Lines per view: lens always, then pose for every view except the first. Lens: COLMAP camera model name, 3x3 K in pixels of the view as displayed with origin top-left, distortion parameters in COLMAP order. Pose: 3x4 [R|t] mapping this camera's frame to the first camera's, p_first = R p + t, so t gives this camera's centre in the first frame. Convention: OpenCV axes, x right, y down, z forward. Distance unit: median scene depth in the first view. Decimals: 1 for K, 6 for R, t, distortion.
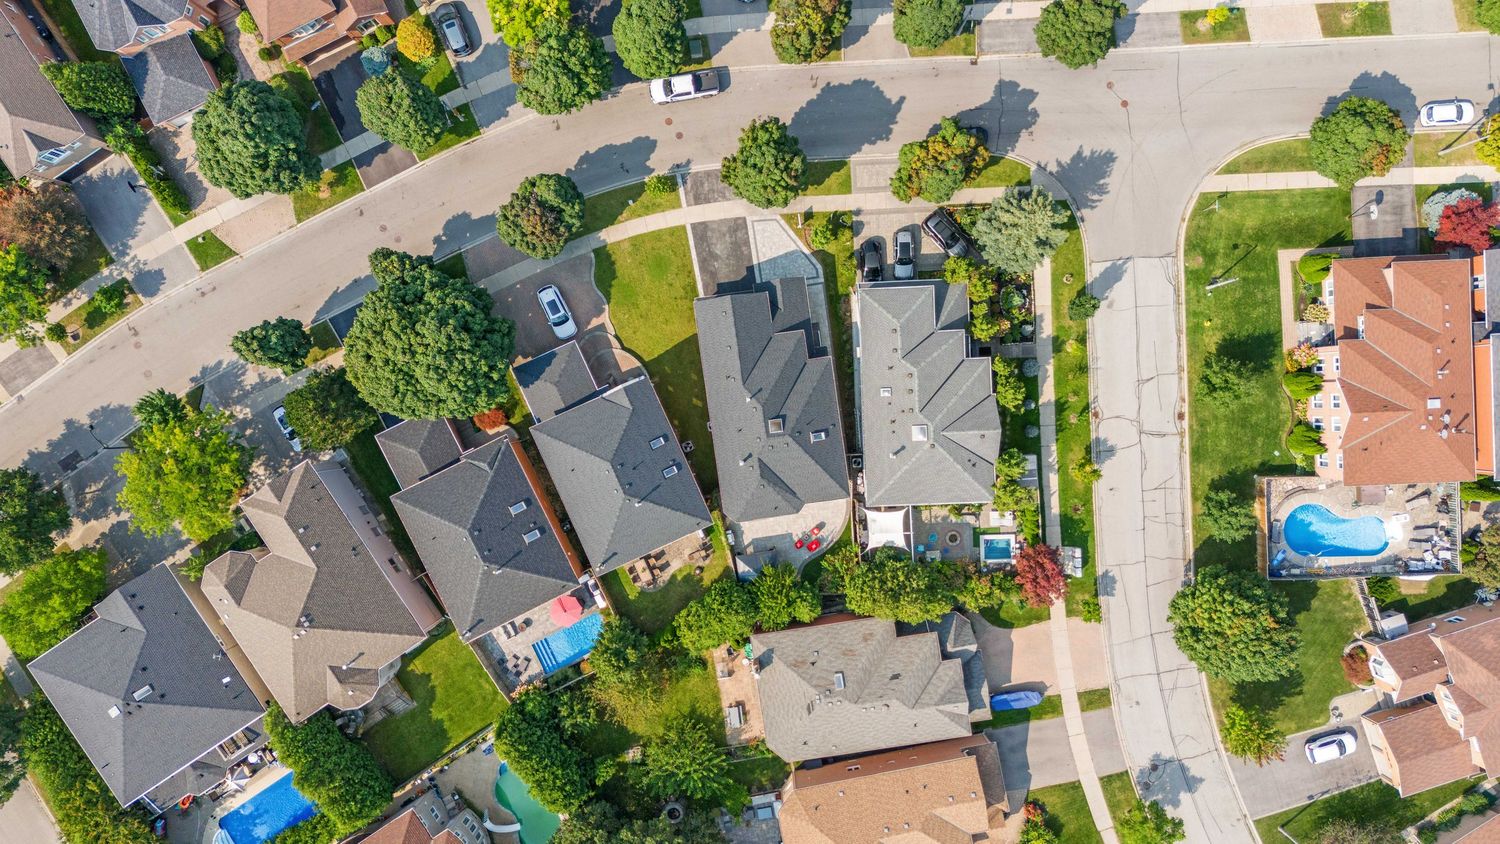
lens RADIAL K [[1096.7, 0, 752.9], [0, 1096.7, 421.1], [0, 0, 1]] dist [0.078405, -0.091935]
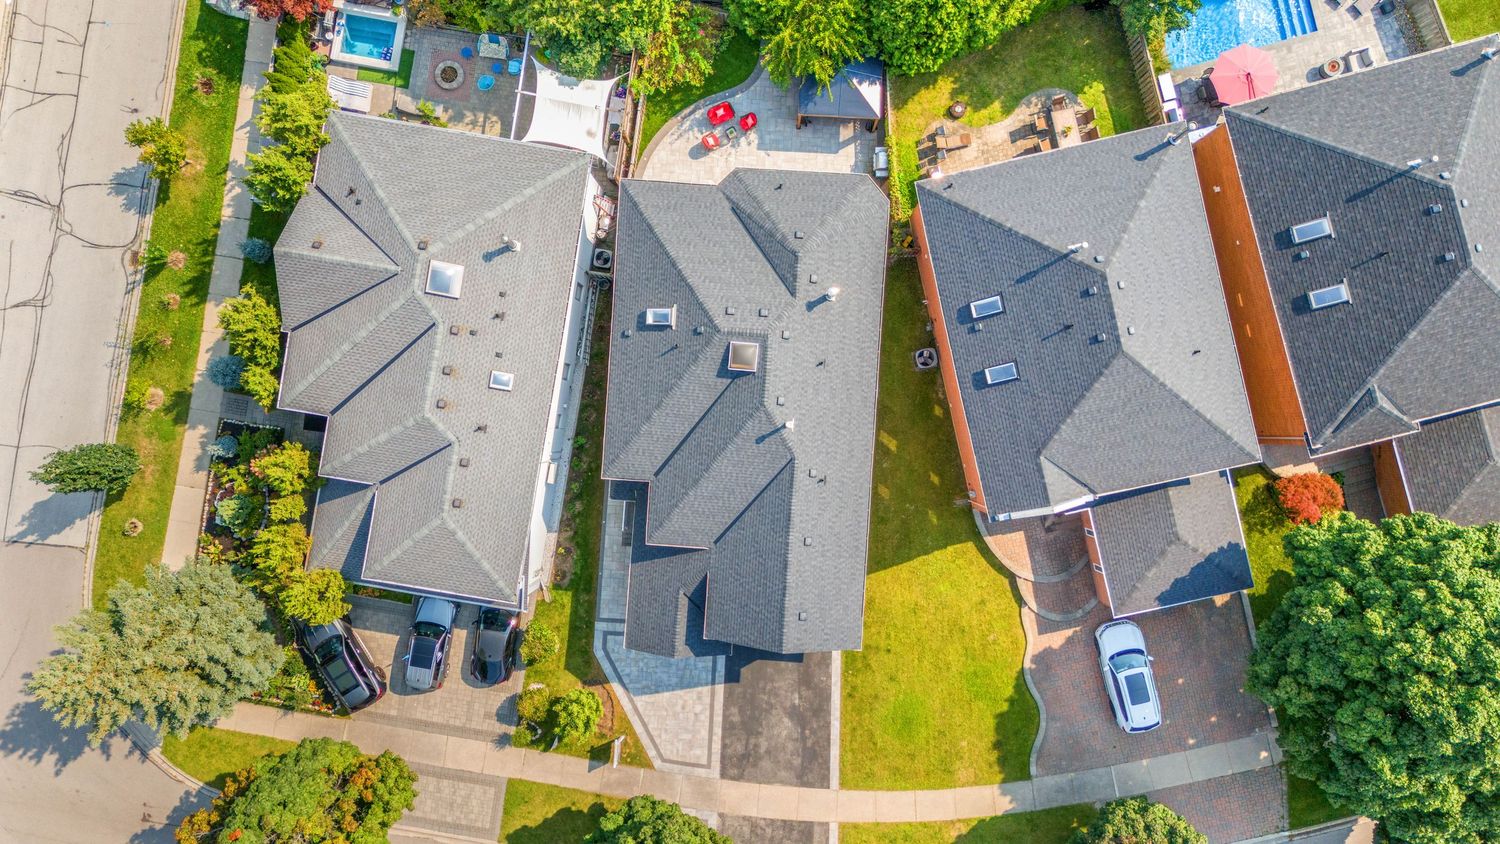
lens RADIAL K [[1107.8, 0, 752.0], [0, 1107.8, 420.9], [0, 0, 1]] dist [0.061823, -0.065678]
pose [[-0.978597, -0.204575, 0.022289, 0.001394], [0.204256, -0.978791, -0.015753, -0.012964], [0.025039, -0.010863, 0.999627, 0.491476]]
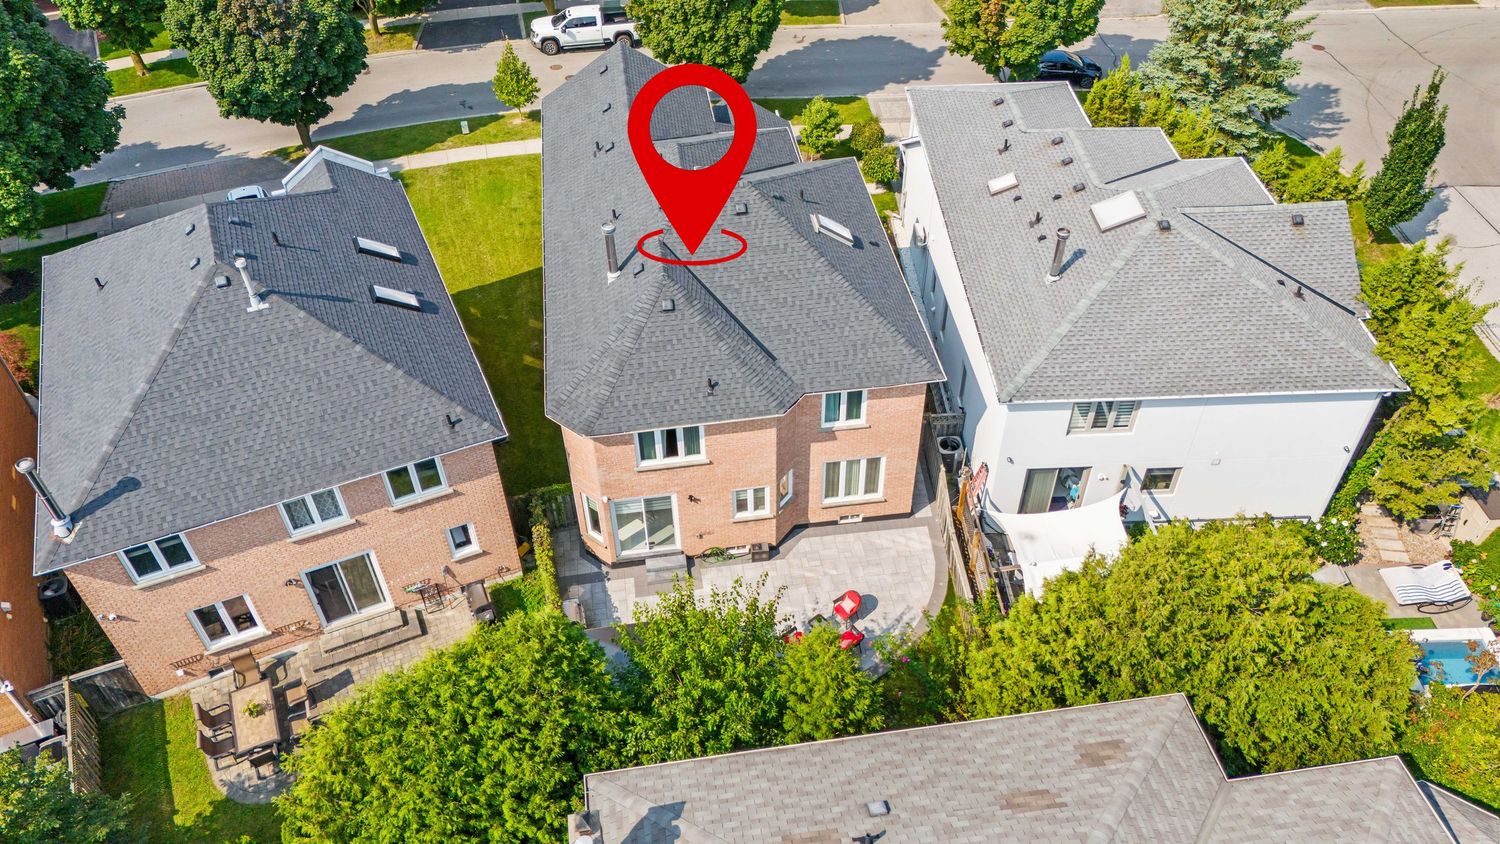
lens RADIAL K [[1096.7, 0, 752.9], [0, 1096.7, 421.1], [0, 0, 1]] dist [0.078405, -0.091935]
pose [[0.999943, -0.007222, -0.007879, 0.033317], [-0.001020, 0.669278, -0.743011, 0.300886], [0.010640, 0.742977, 0.669233, 0.750895]]
